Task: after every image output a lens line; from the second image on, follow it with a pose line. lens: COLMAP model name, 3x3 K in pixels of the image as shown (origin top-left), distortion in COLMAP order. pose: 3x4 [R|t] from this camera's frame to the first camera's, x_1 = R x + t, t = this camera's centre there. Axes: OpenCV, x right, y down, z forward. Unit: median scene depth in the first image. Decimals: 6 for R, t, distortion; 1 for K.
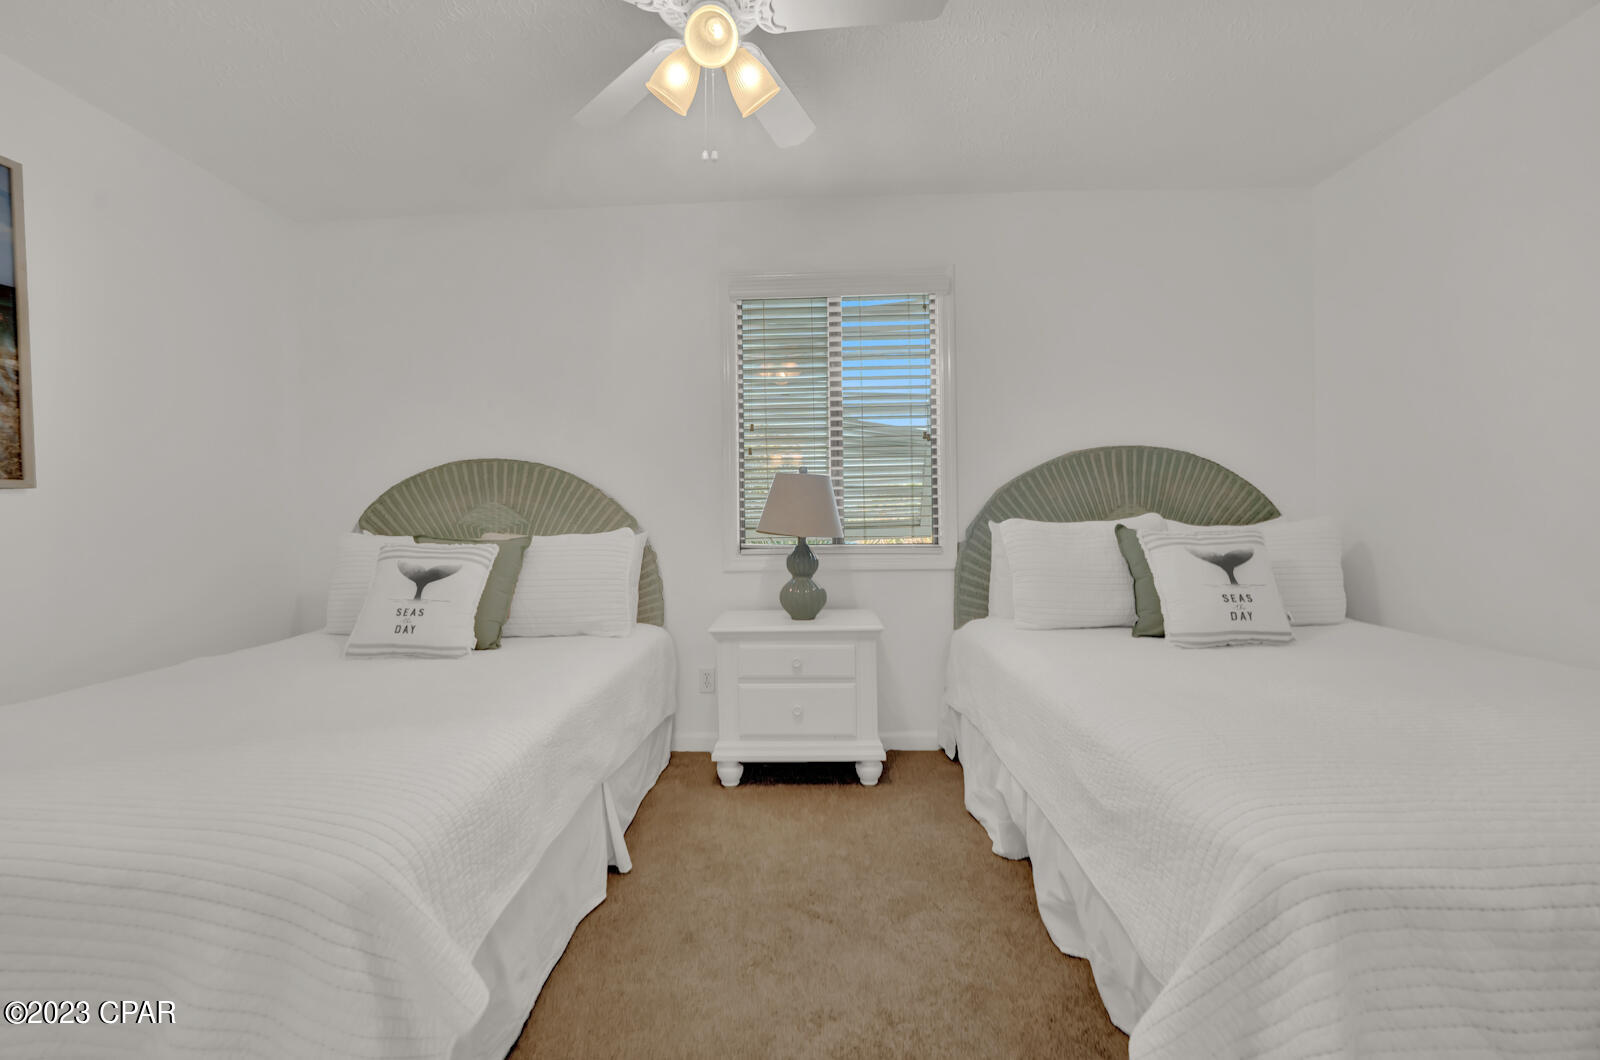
lens RADIAL K [[669.0, 0, 768.4], [0, 669.0, 528.8], [0, 0, 1]] dist [-0.032889, 0.005639]
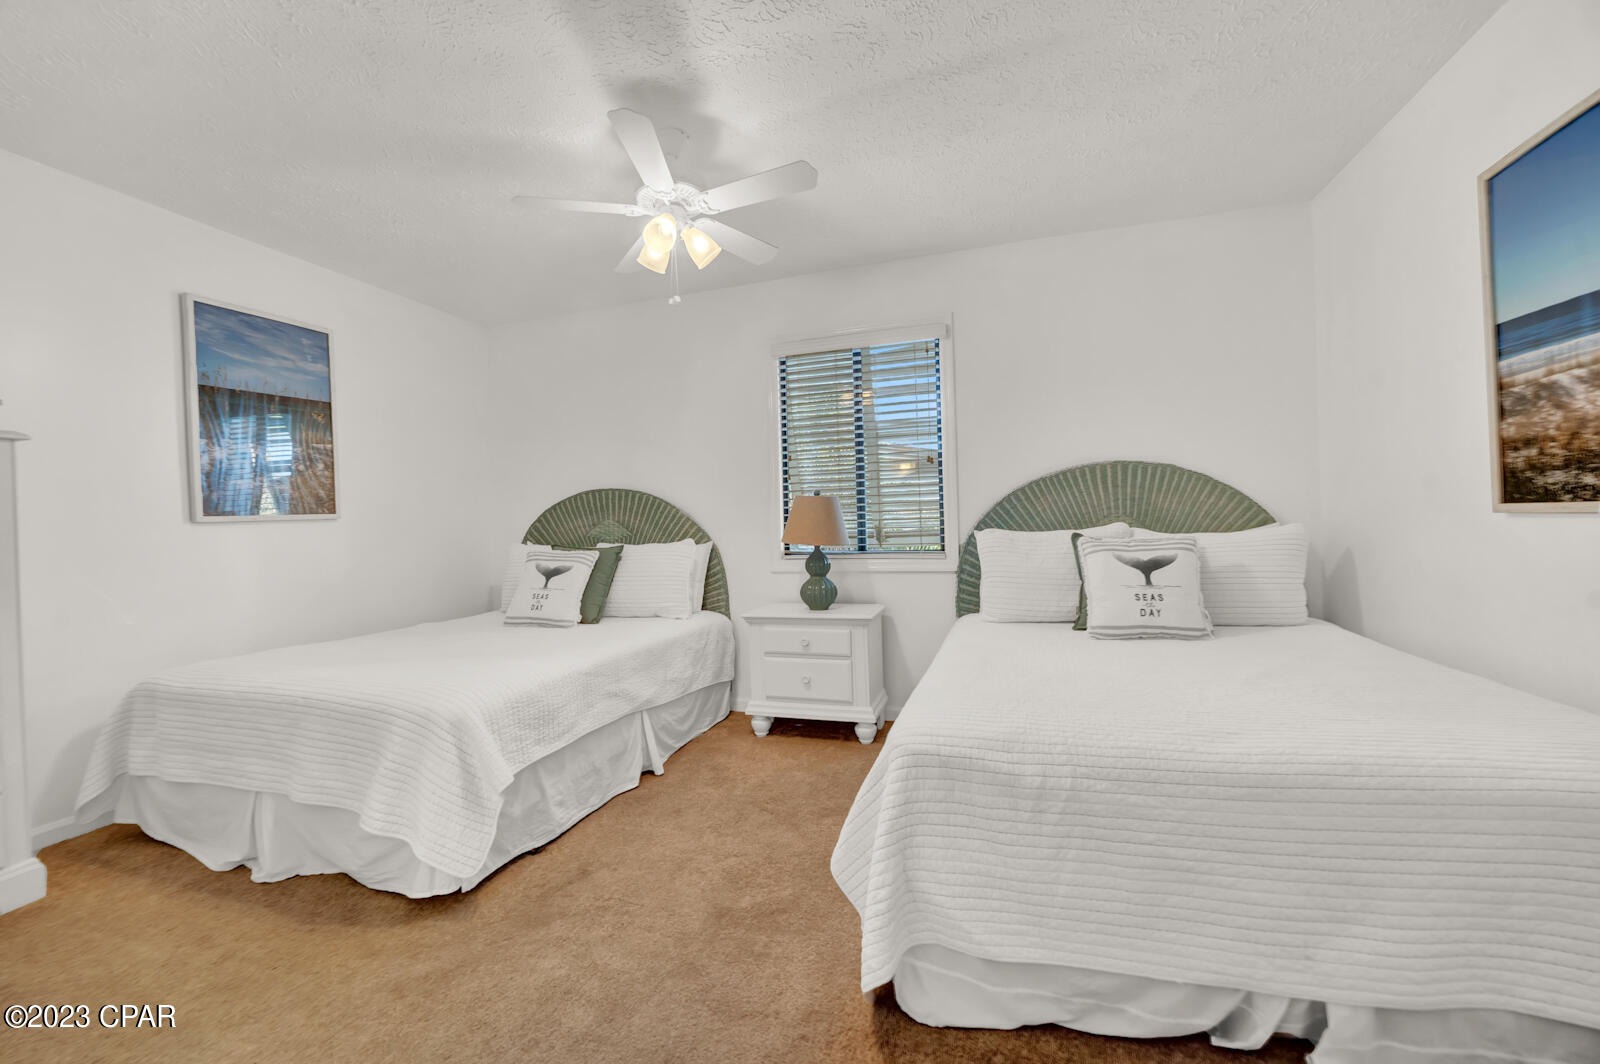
lens RADIAL K [[673.7, 0, 753.5], [0, 673.7, 535.1], [0, 0, 1]] dist [-0.023994, 0.000152]
pose [[0.952813, -0.008047, -0.303452, 0.328863], [0.008521, 0.999964, 0.000238, -0.008159], [0.303439, -0.002812, 0.952847, -0.261912]]
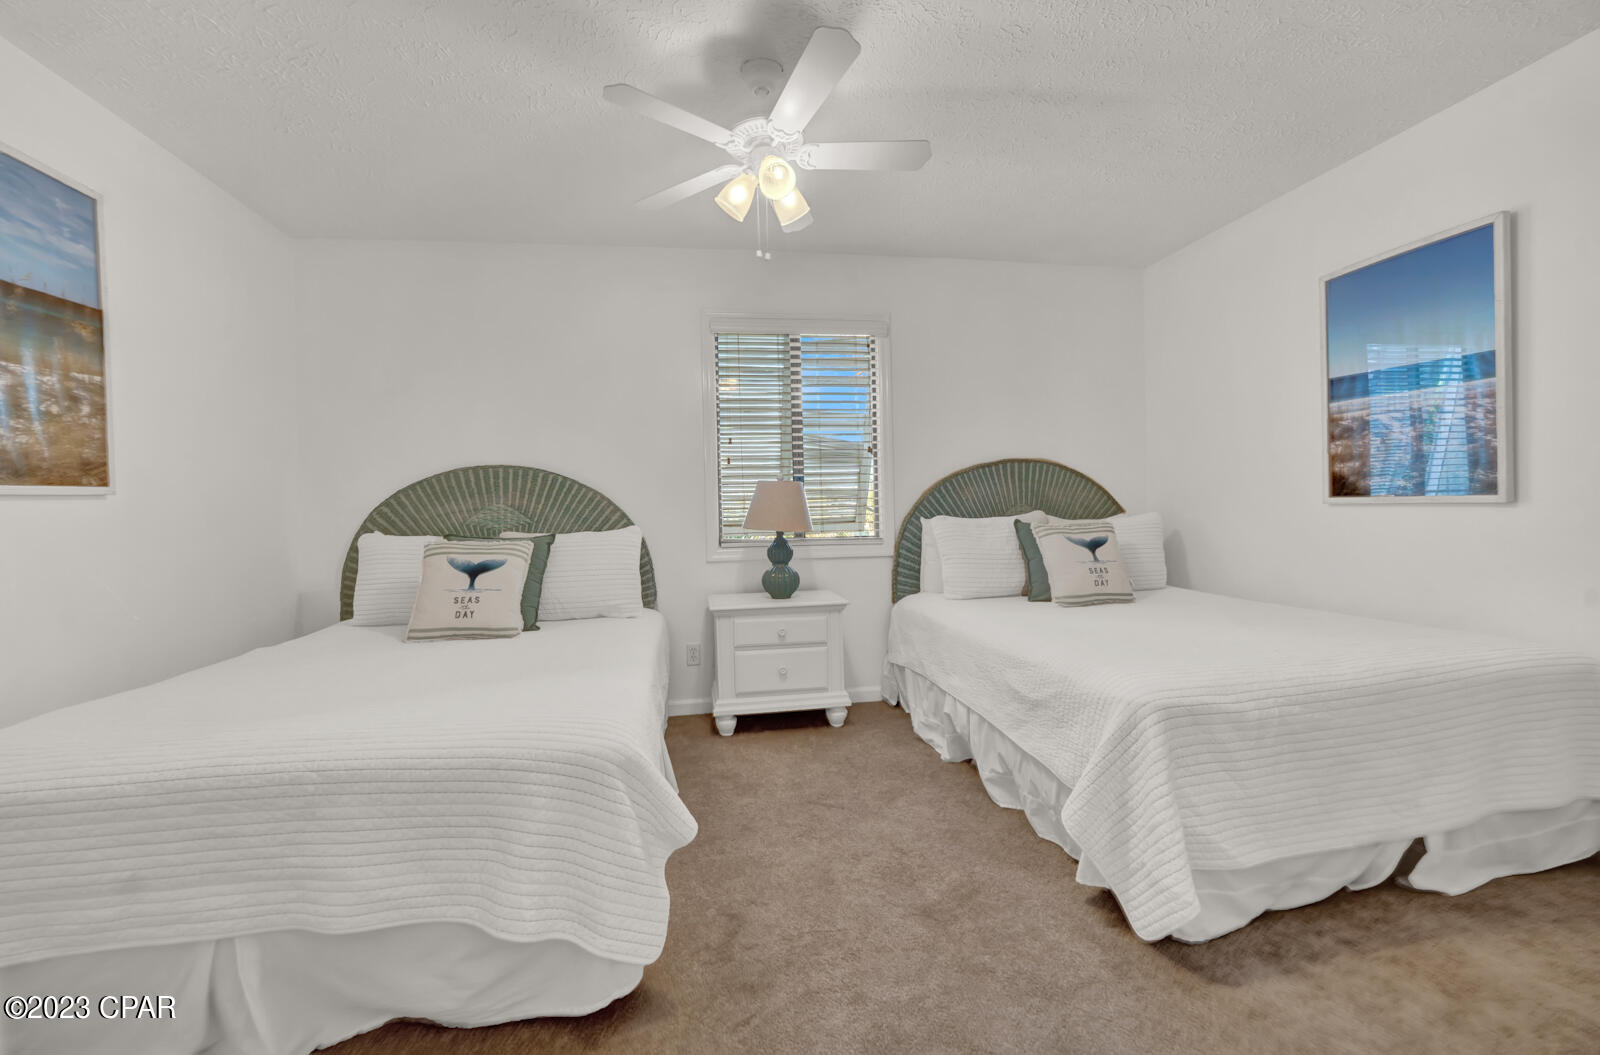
lens RADIAL K [[677.9, 0, 778.3], [0, 677.9, 531.1], [0, 0, 1]] dist [-0.032013, 0.006499]
pose [[0.980156, -0.012021, 0.197865, -0.202876], [0.010664, 0.999912, 0.007922, 0.001022], [-0.197943, -0.005655, 0.980197, -0.230698]]
